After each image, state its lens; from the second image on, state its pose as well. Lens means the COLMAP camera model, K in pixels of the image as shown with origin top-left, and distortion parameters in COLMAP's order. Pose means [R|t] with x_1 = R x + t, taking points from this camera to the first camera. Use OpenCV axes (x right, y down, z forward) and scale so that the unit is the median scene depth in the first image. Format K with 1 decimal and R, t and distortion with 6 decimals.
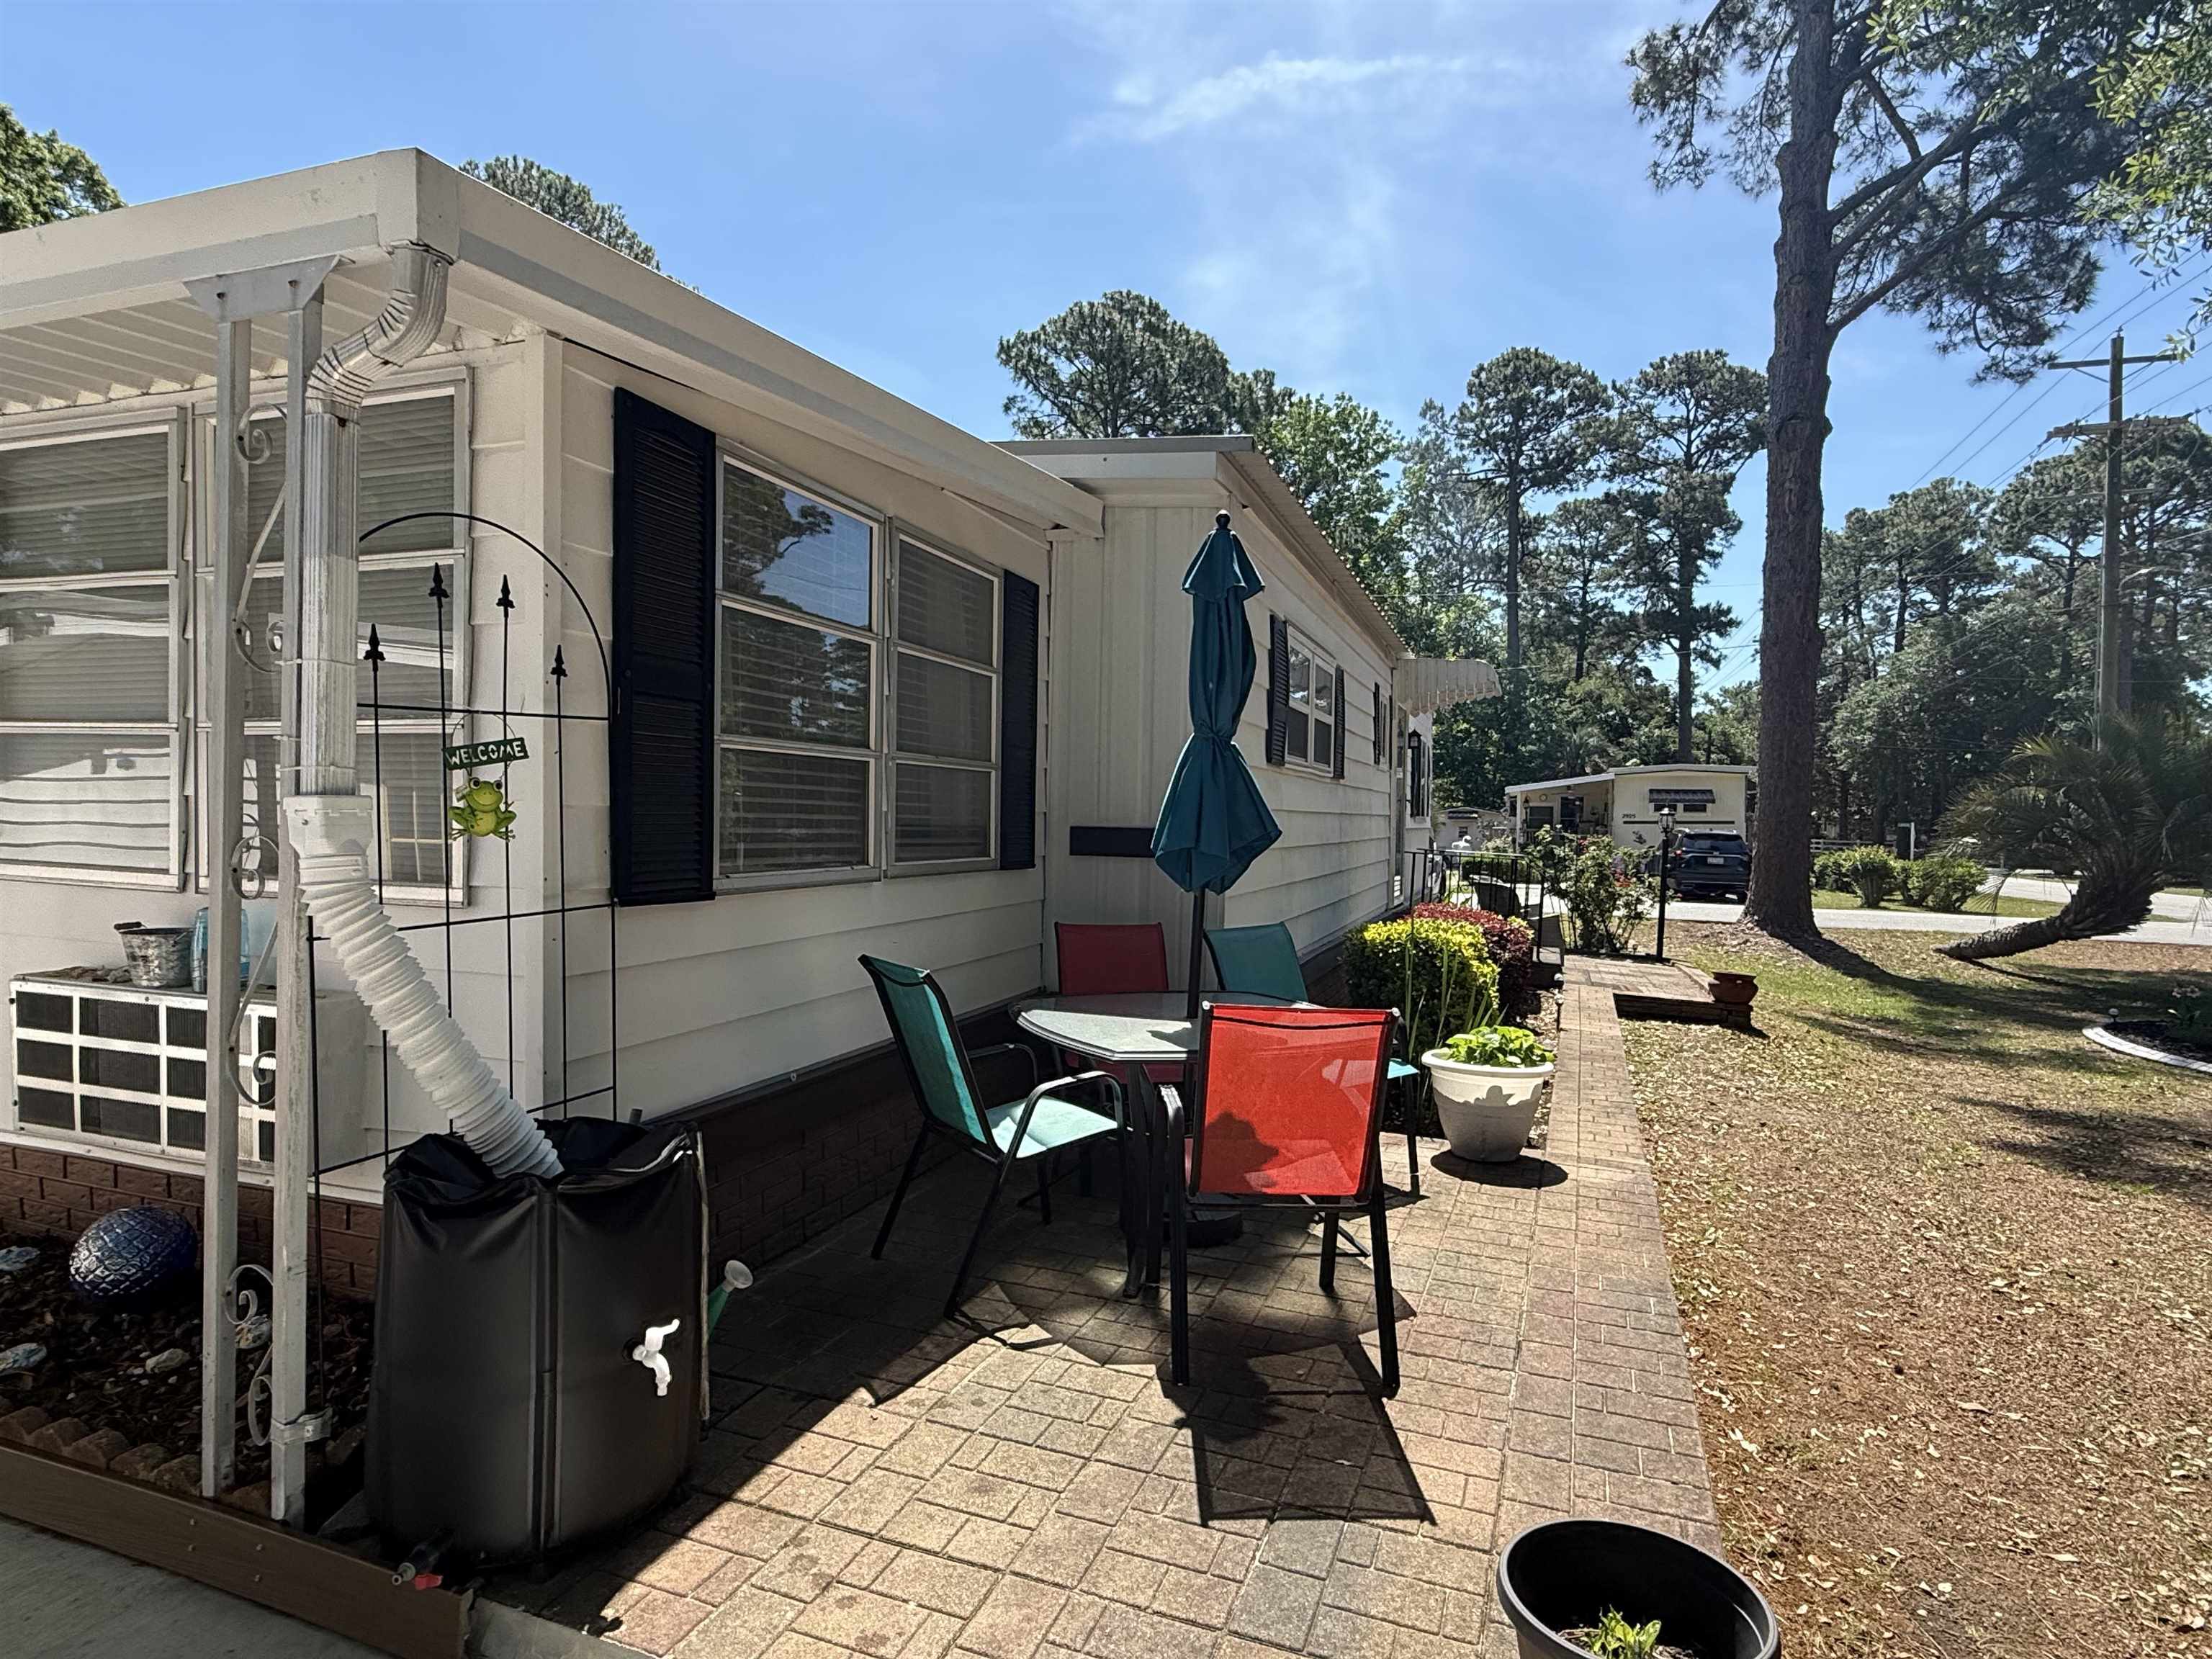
lens RADIAL K [[1219.9, 0, 1104.2], [0, 1219.9, 839.5], [0, 0, 1]] dist [0.001575, 0.000051]
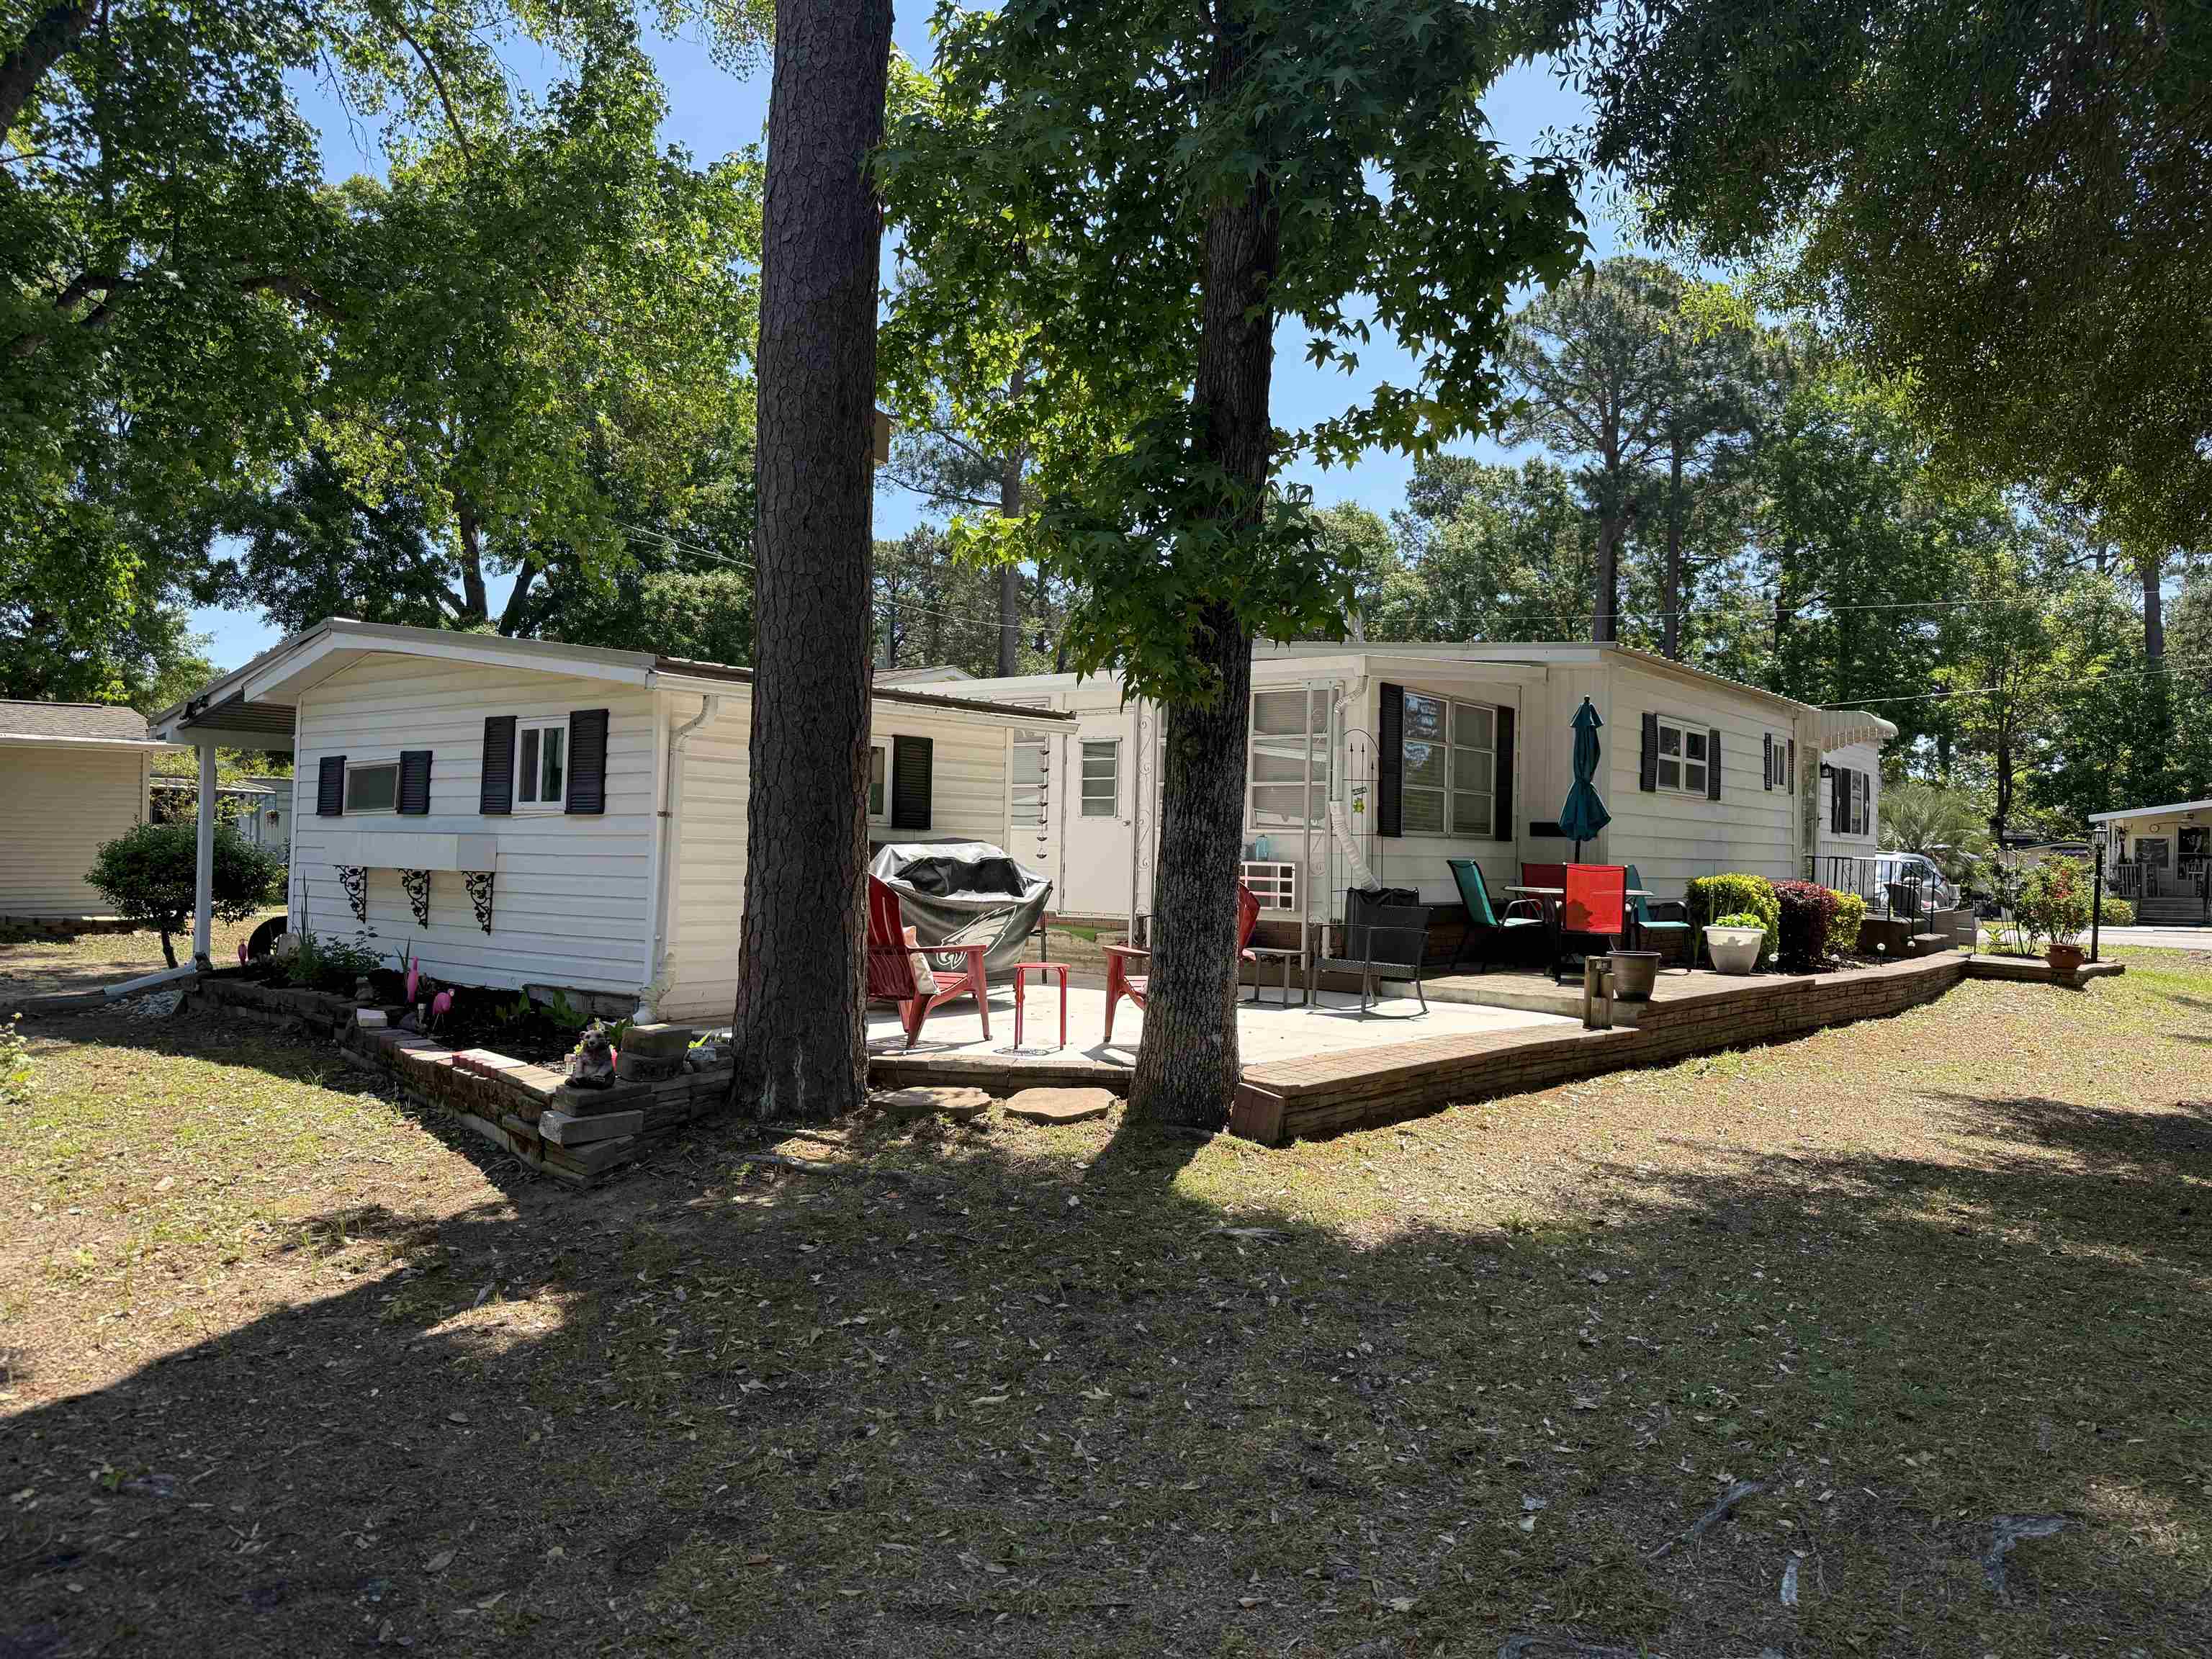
lens RADIAL K [[1566.3, 0, 1097.5], [0, 1566.3, 830.4], [0, 0, 1]] dist [0.021963, 0.002338]
pose [[0.949273, 0.000336, -0.314452, 0.066764], [-0.012214, 0.999284, -0.035805, 0.063806], [0.314215, 0.037830, 0.948598, -1.039586]]
